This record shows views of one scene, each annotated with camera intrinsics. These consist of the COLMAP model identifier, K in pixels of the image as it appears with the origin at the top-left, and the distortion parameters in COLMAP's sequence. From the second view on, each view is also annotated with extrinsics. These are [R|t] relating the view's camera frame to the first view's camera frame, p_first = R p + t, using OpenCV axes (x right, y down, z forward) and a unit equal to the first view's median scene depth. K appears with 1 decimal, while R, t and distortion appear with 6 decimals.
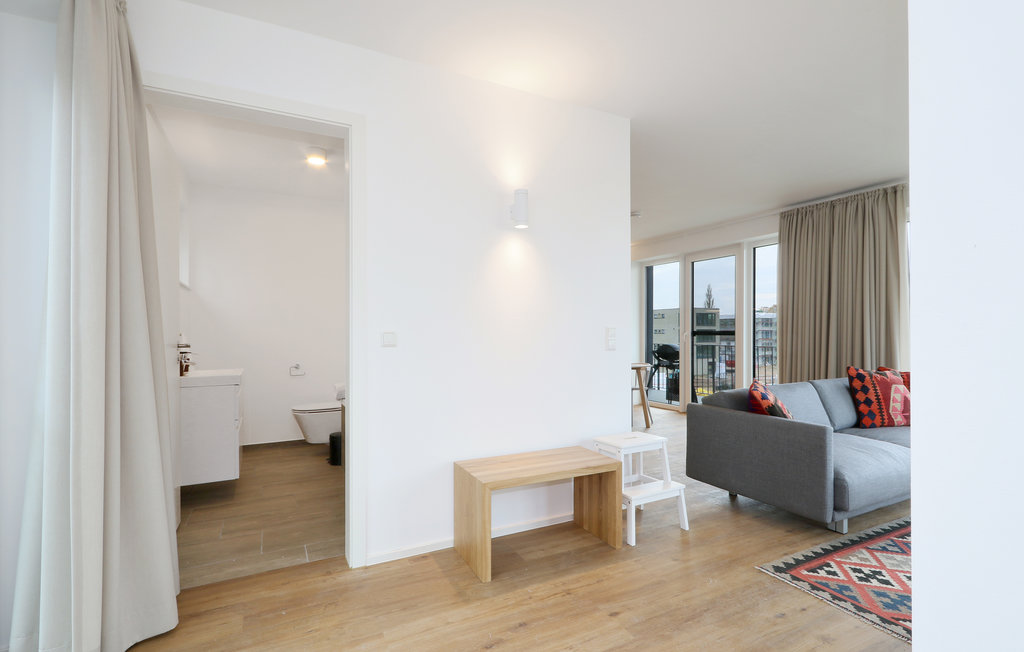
lens RADIAL K [[467.8, 0, 506.0], [0, 467.8, 336.6], [0, 0, 1]] dist [0.000253, 0.000363]
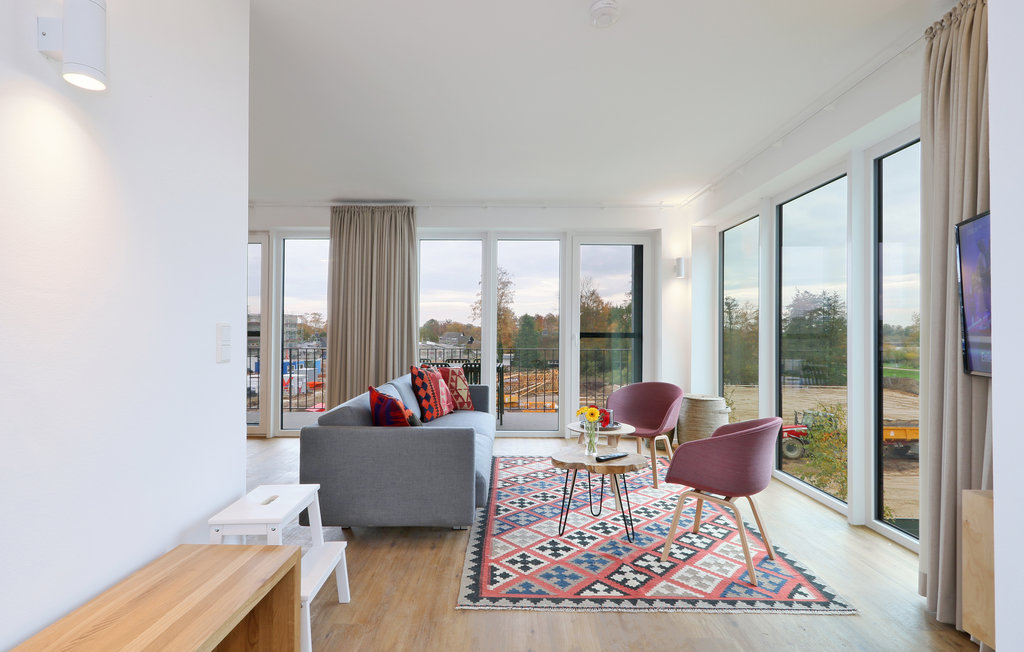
lens RADIAL K [[467.8, 0, 506.0], [0, 467.8, 336.6], [0, 0, 1]] dist [0.000253, 0.000363]
pose [[0.454768, -0.000686, 0.890610, -0.156881], [0.000867, 1.000000, 0.000327, -0.003449], [-0.890610, 0.000623, 0.454768, 0.447564]]
